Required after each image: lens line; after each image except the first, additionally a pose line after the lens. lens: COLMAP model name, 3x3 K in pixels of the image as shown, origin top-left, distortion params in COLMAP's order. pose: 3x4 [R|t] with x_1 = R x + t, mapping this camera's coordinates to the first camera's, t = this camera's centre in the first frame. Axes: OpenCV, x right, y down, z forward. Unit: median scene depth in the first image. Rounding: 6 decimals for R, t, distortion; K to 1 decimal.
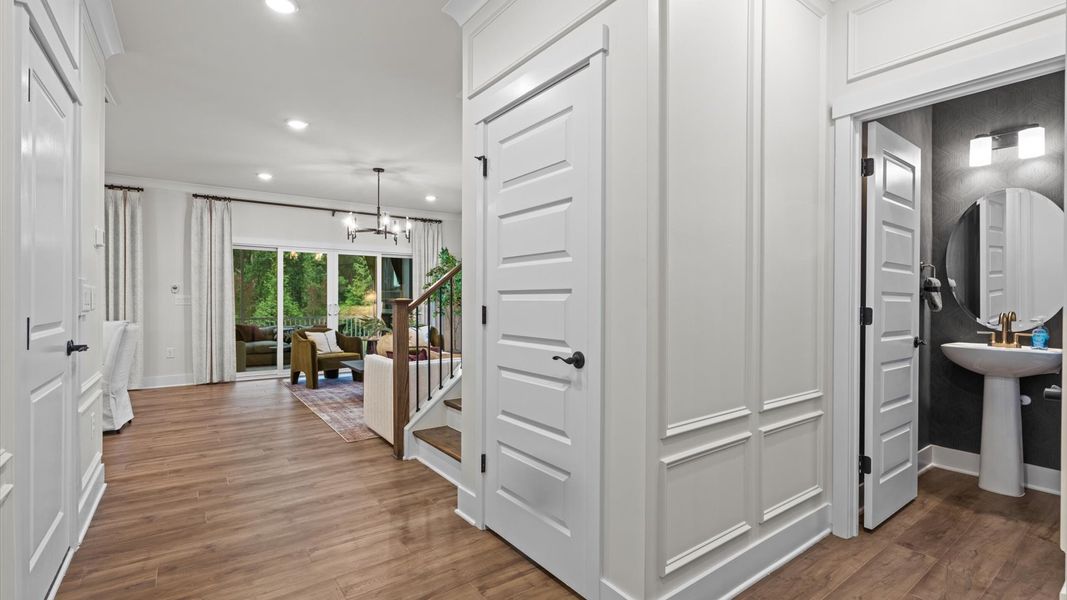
lens RADIAL K [[478.6, 0, 533.4], [0, 478.6, 299.8], [0, 0, 1]] dist [-0.001443, -0.000330]
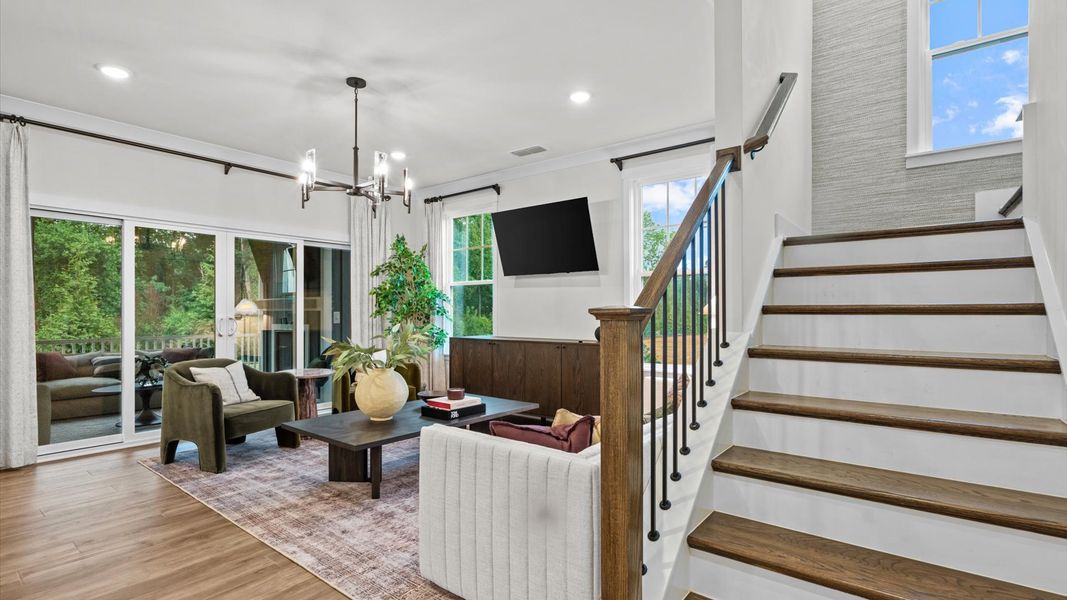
lens RADIAL K [[500.3, 0, 526.7], [0, 500.3, 312.3], [0, 0, 1]] dist [0.003950, 0.001020]
pose [[0.966231, -0.001176, 0.257676, -0.279025], [0.000650, 0.999998, 0.002128, 0.000691], [-0.257678, -0.001888, 0.966229, 0.370414]]
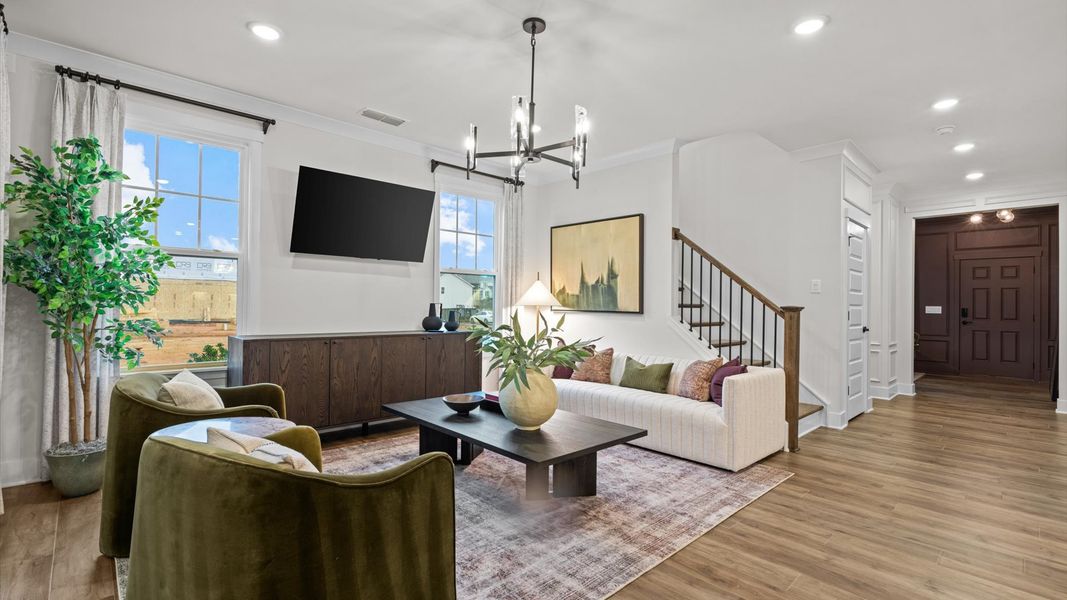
lens RADIAL K [[478.6, 0, 534.2], [0, 478.6, 301.8], [0, 0, 1]] dist [-0.001443, -0.000330]
pose [[-0.128581, 0.004747, 0.991688, -0.780373], [-0.014395, 0.999874, -0.006653, 0.003044], [-0.991595, -0.015131, -0.128496, 1.047756]]
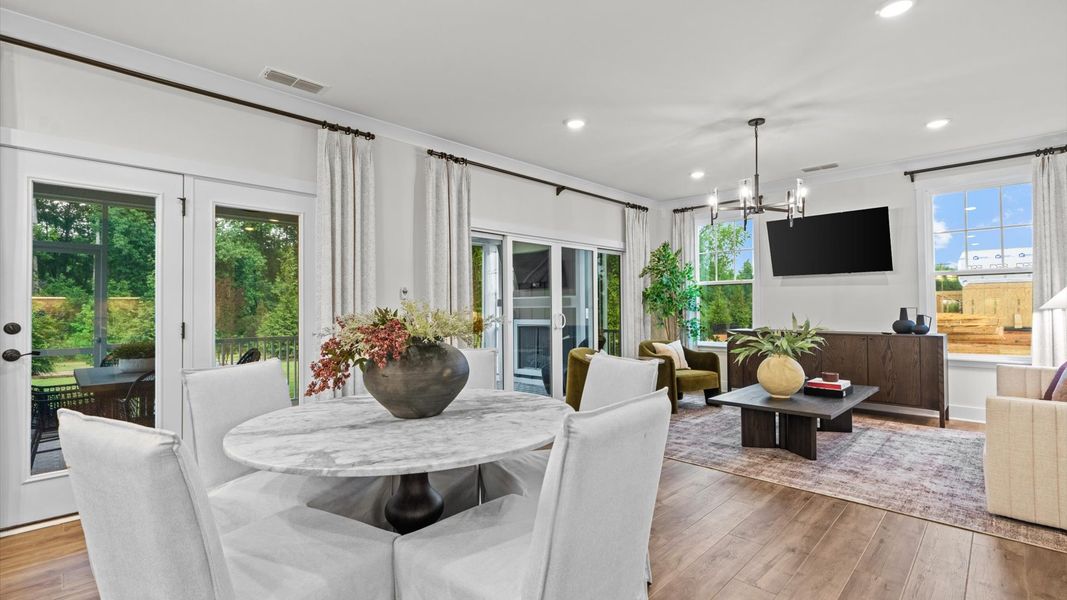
lens RADIAL K [[478.6, 0, 531.2], [0, 478.6, 301.9], [0, 0, 1]] dist [-0.001443, -0.000330]
pose [[0.987567, -0.004706, 0.157128, -0.754207], [0.006507, 0.999919, -0.010950, -0.002832], [-0.157064, 0.011836, 0.987517, 0.363387]]
